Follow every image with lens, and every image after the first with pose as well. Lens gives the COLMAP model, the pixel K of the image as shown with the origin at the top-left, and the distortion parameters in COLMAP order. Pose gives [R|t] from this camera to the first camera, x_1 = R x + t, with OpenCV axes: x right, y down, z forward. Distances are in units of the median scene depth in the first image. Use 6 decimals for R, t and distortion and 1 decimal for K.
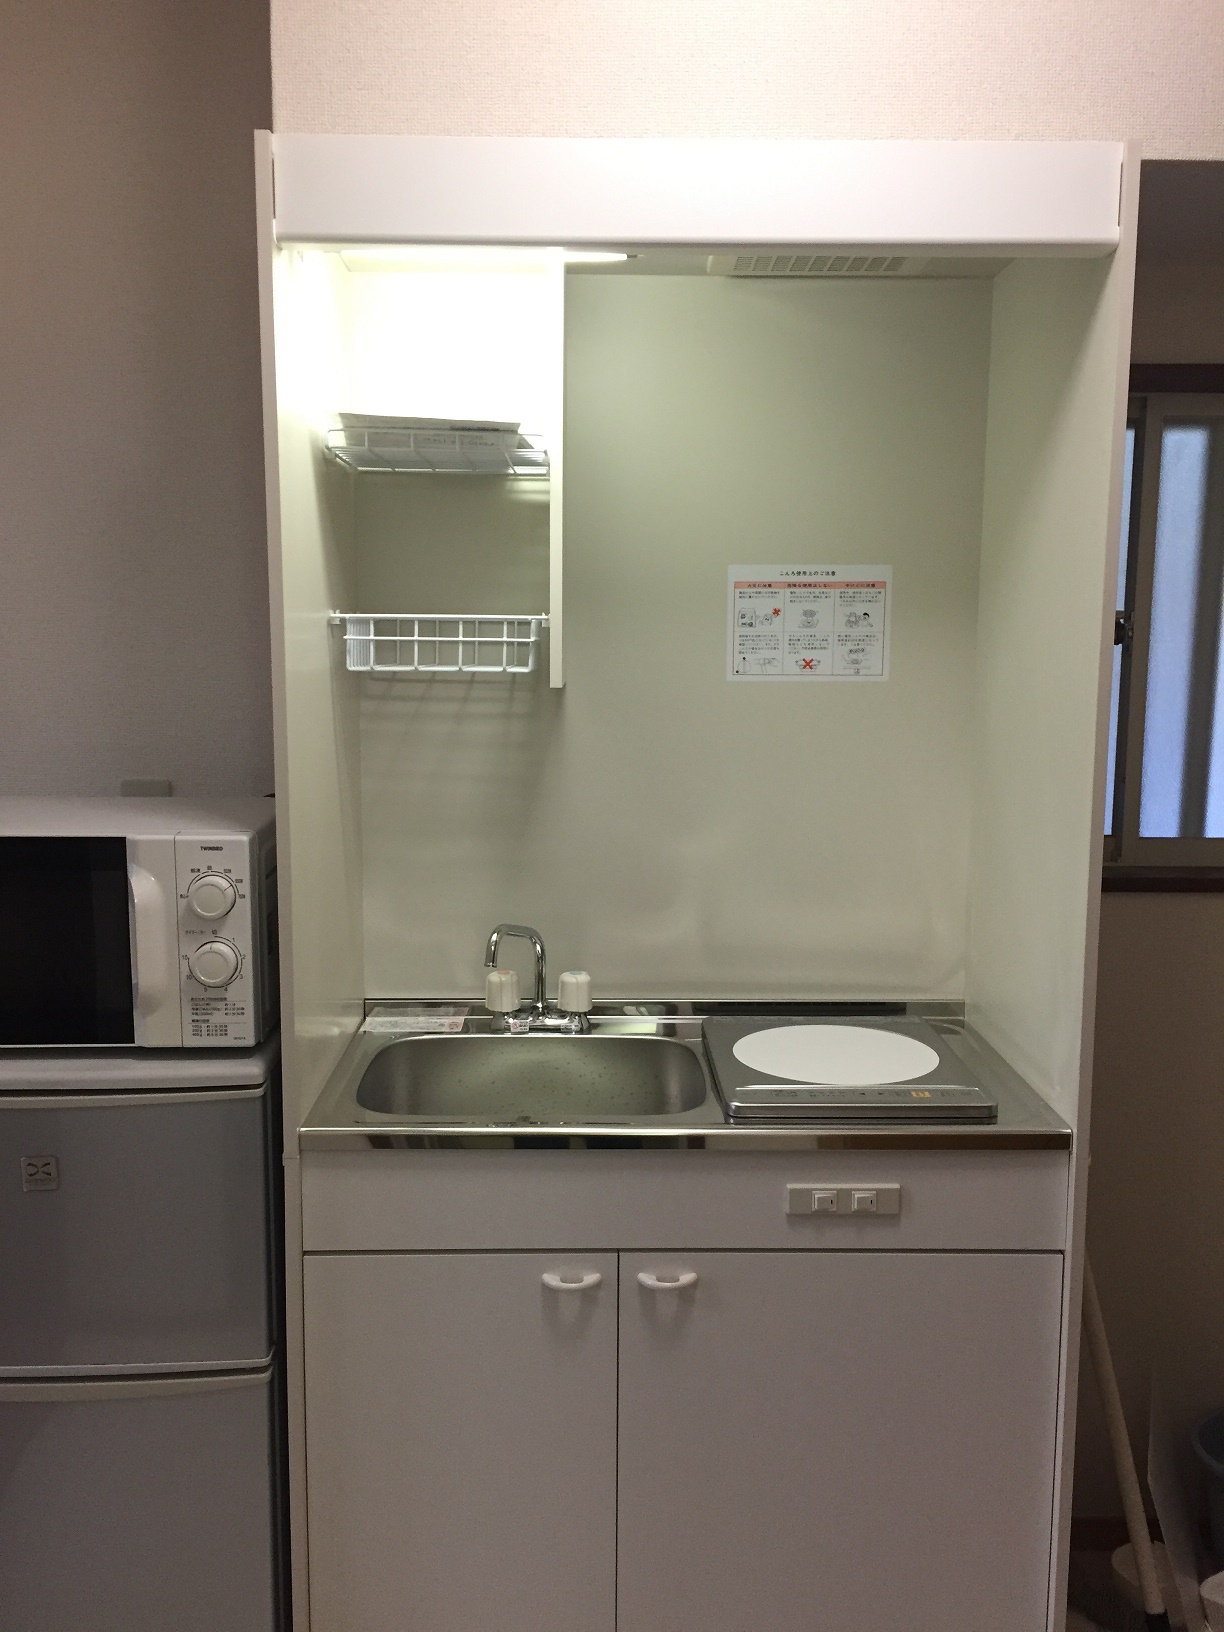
lens RADIAL K [[1405.2, 0, 611.6], [0, 1405.2, 821.3], [0, 0, 1]] dist [0.064363, -0.020075]
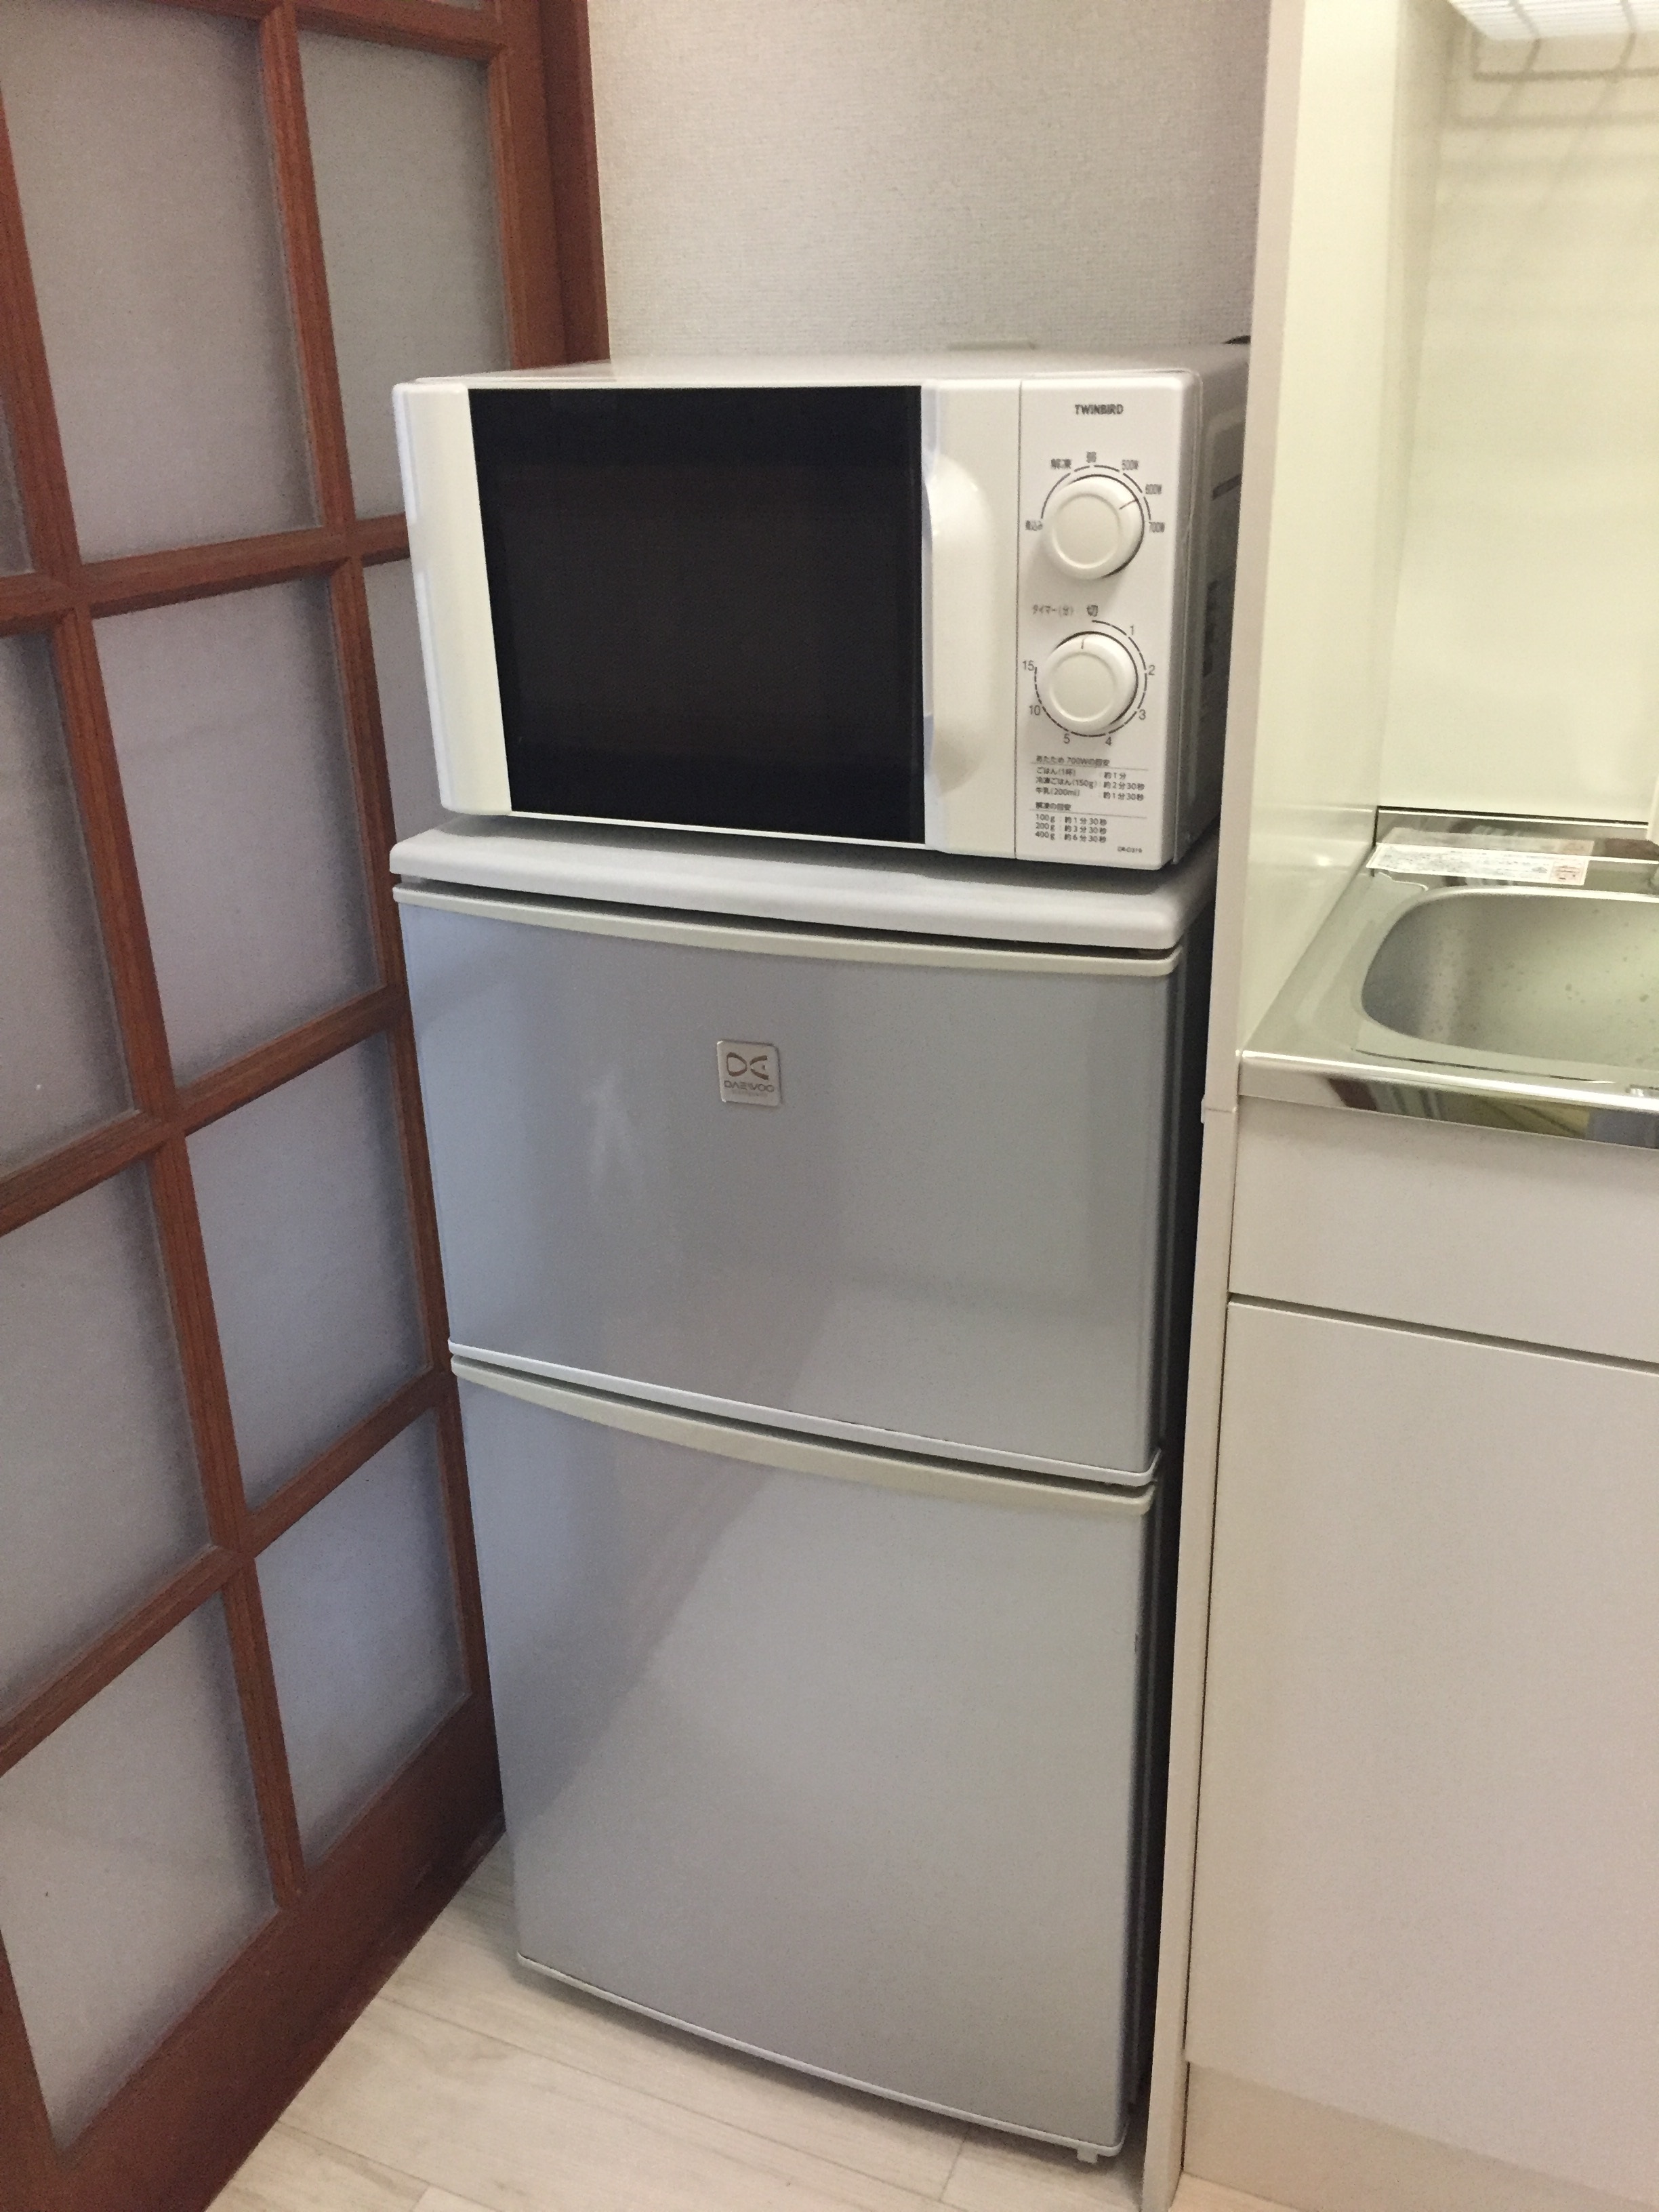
lens RADIAL K [[1904.6, 0, 839.4], [0, 1904.6, 1111.5], [0, 0, 1]] dist [0.064363, -0.020075]
pose [[0.915534, 0.130026, -0.380645, -0.098987], [-0.028021, 0.964630, 0.262116, 0.073932], [0.401263, -0.229310, 0.886795, 0.378945]]
